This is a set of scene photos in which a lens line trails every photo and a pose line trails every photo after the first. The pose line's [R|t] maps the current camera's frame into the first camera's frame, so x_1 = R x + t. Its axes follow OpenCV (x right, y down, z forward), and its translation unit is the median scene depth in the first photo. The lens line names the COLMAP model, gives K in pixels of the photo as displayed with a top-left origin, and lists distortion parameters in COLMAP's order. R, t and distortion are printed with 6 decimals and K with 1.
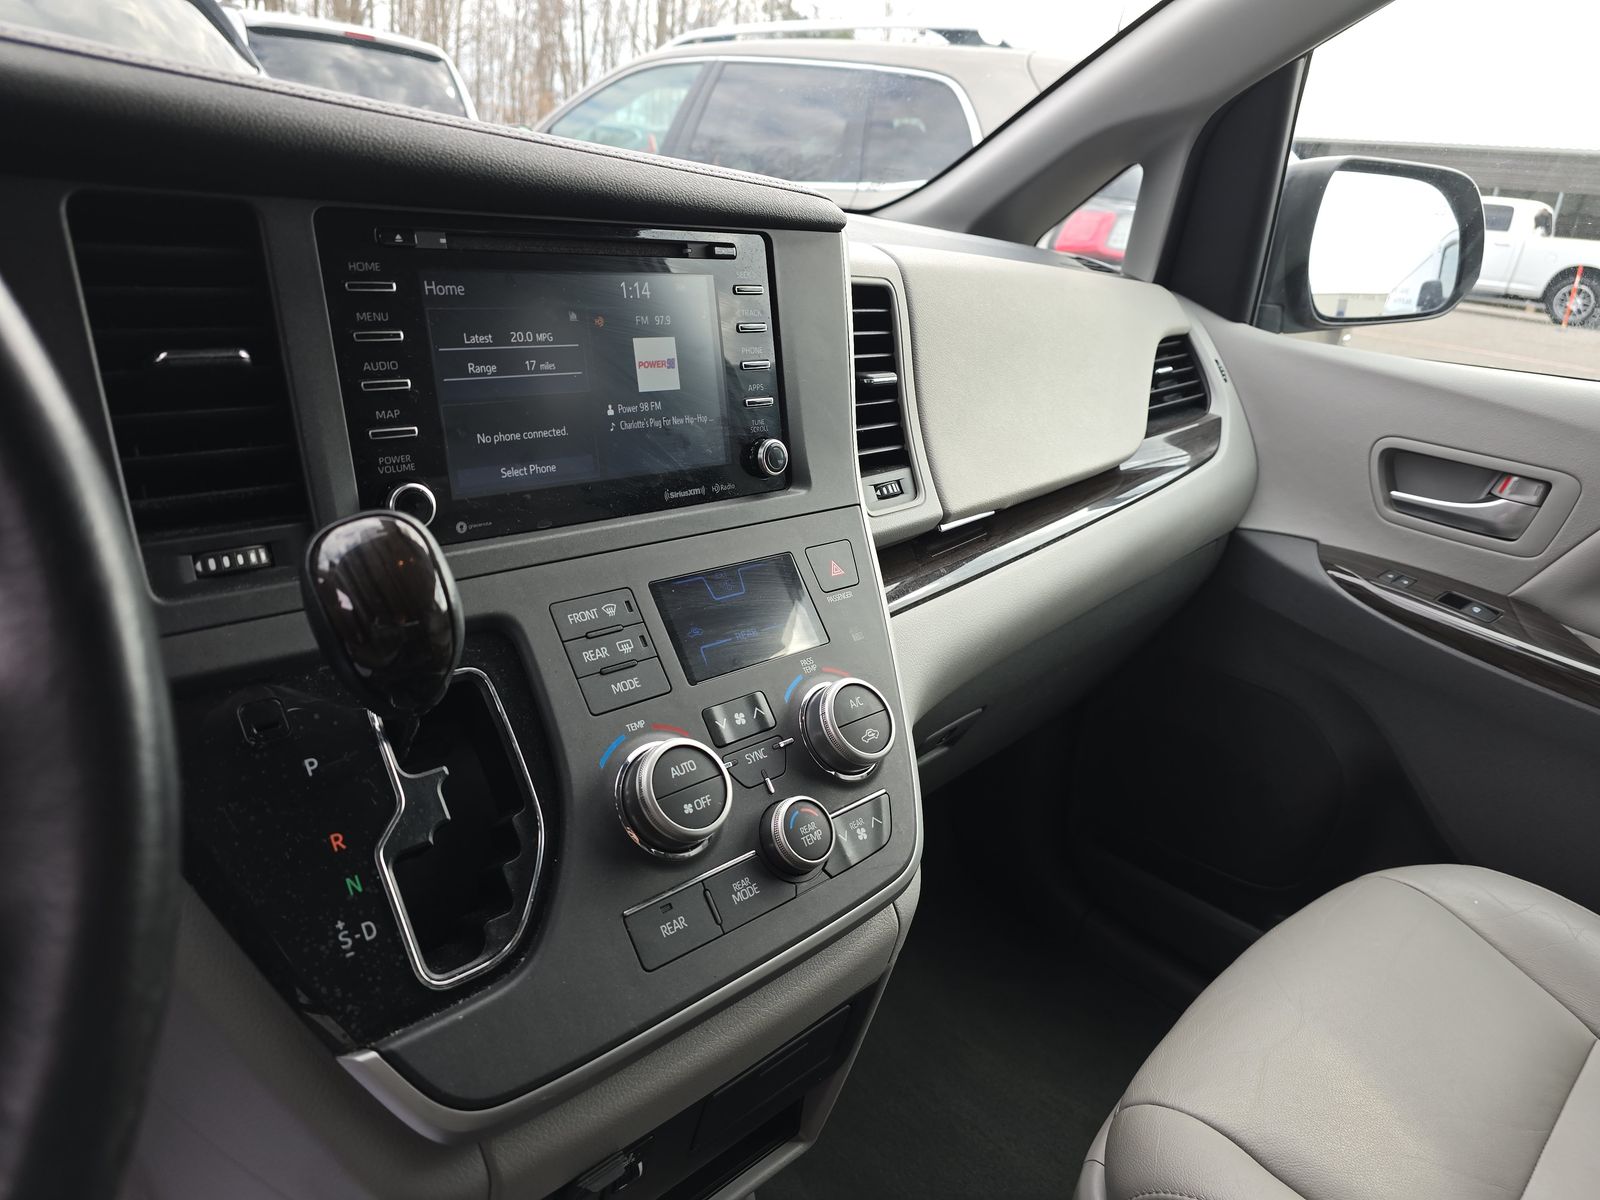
lens RADIAL K [[1079.7, 0, 806.1], [0, 1079.7, 601.9], [0, 0, 1]] dist [-0.006603, -0.013531]
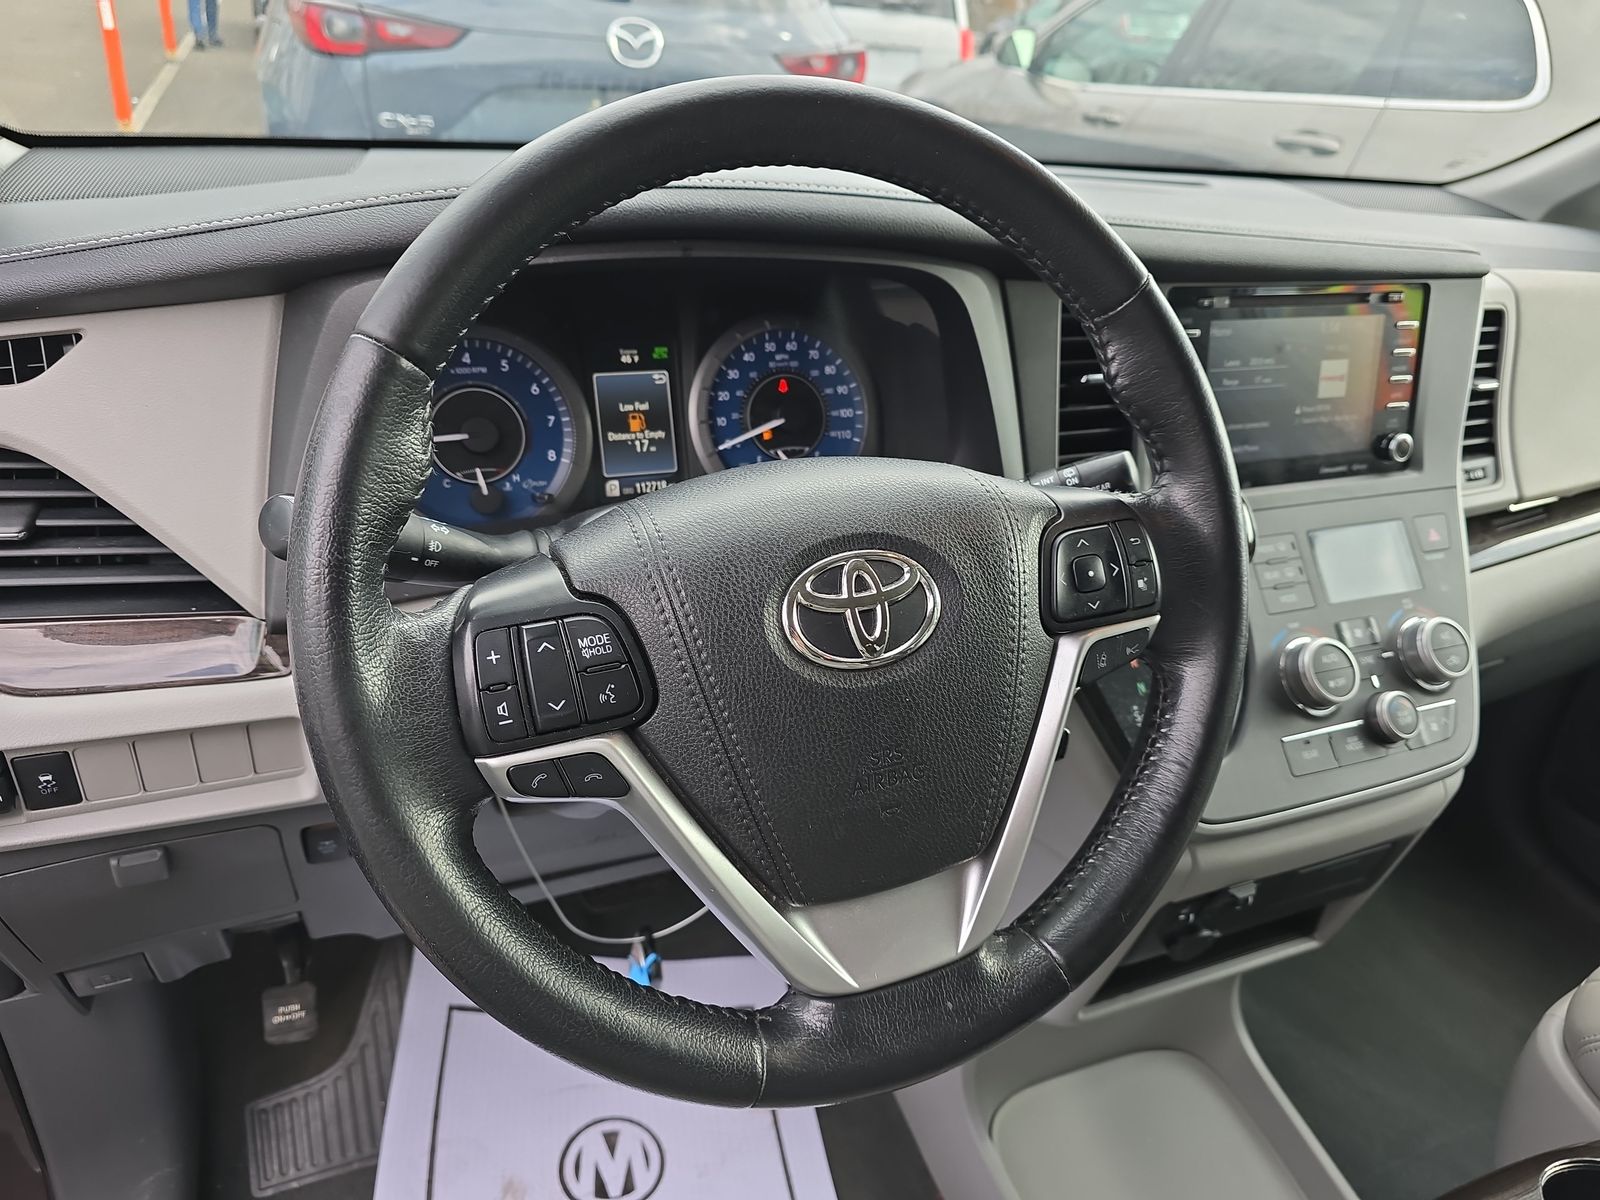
lens RADIAL K [[1079.7, 0, 795.3], [0, 1079.7, 592.8], [0, 0, 1]] dist [-0.006603, -0.013531]
pose [[0.922274, 0.162308, -0.350809, -0.248284], [-0.128070, 0.984617, 0.118857, -0.019609], [0.364704, -0.064691, 0.928874, -0.594024]]
